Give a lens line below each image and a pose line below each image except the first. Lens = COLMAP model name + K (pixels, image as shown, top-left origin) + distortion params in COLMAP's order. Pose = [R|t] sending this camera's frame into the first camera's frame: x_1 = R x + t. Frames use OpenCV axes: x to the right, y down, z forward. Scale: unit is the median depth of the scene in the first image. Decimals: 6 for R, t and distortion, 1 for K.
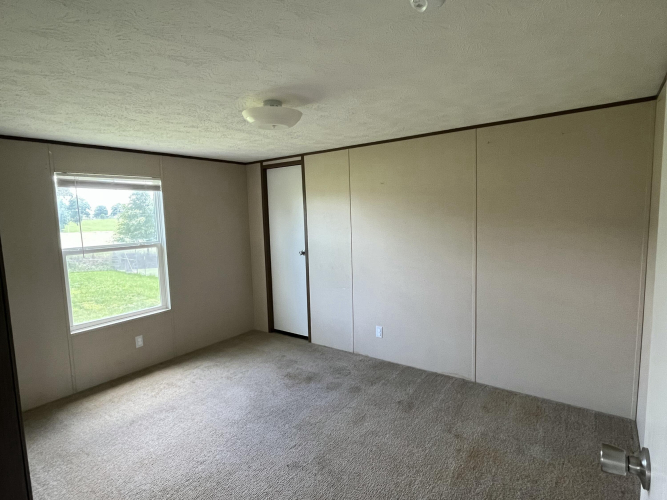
lens RADIAL K [[355.9, 0, 337.2], [0, 355.9, 247.0], [0, 0, 1]] dist [-0.001952, 0.000595]
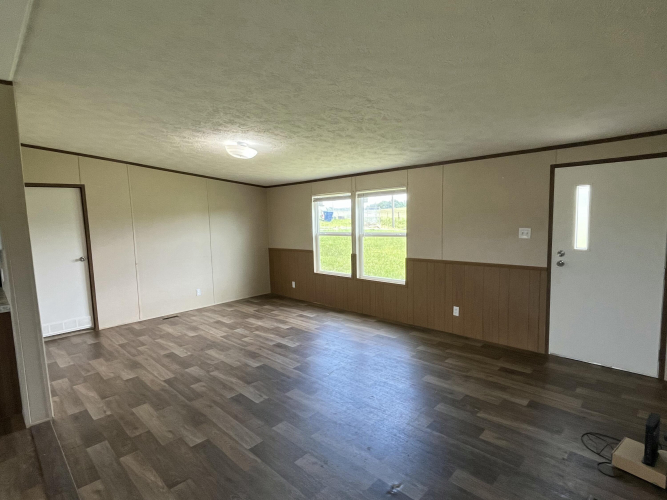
lens RADIAL K [[355.9, 0, 330.1], [0, 355.9, 260.6], [0, 0, 1]] dist [-0.001952, 0.000595]
pose [[-0.162713, 0.148218, -0.975477, 1.214005], [-0.060893, 0.985260, 0.159861, -0.159326], [0.984793, 0.085411, -0.151289, 1.354911]]
